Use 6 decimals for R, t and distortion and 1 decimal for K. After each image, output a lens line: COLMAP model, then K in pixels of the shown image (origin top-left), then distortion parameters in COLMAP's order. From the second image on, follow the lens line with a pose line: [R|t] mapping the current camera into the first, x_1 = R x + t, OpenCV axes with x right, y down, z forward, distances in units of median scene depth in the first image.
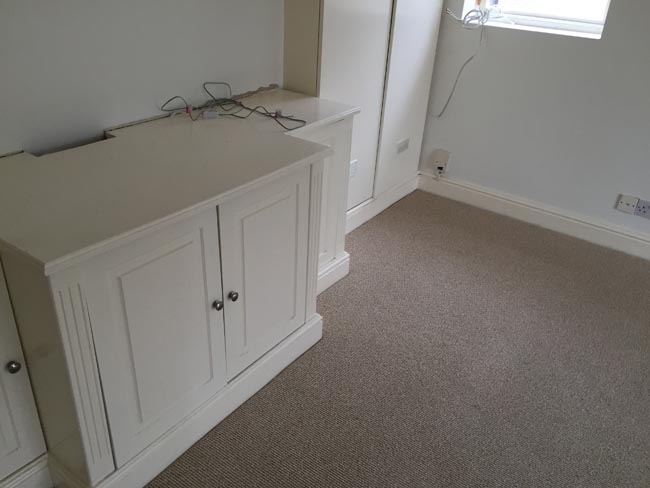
lens RADIAL K [[564.2, 0, 325.0], [0, 564.2, 244.0], [0, 0, 1]] dist [0.009442, -0.000949]
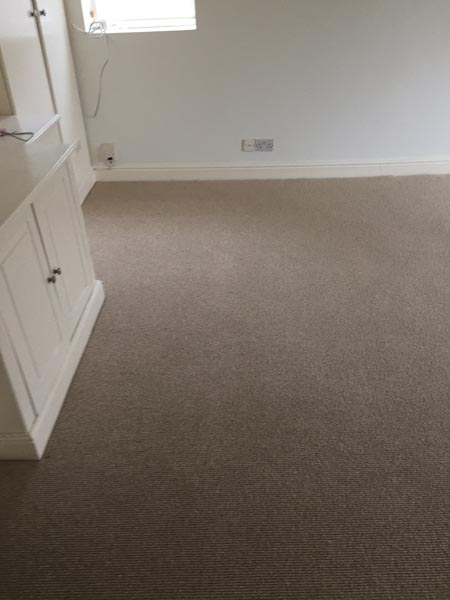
lens RADIAL K [[520.8, 0, 225.0], [0, 520.8, 300.0], [0, 0, 1]] dist [0.009442, -0.000949]
pose [[0.824223, -0.374691, 0.424574, -0.203536], [0.332605, 0.927149, 0.172533, 0.040914], [-0.458290, -0.000990, 0.888802, -0.128194]]
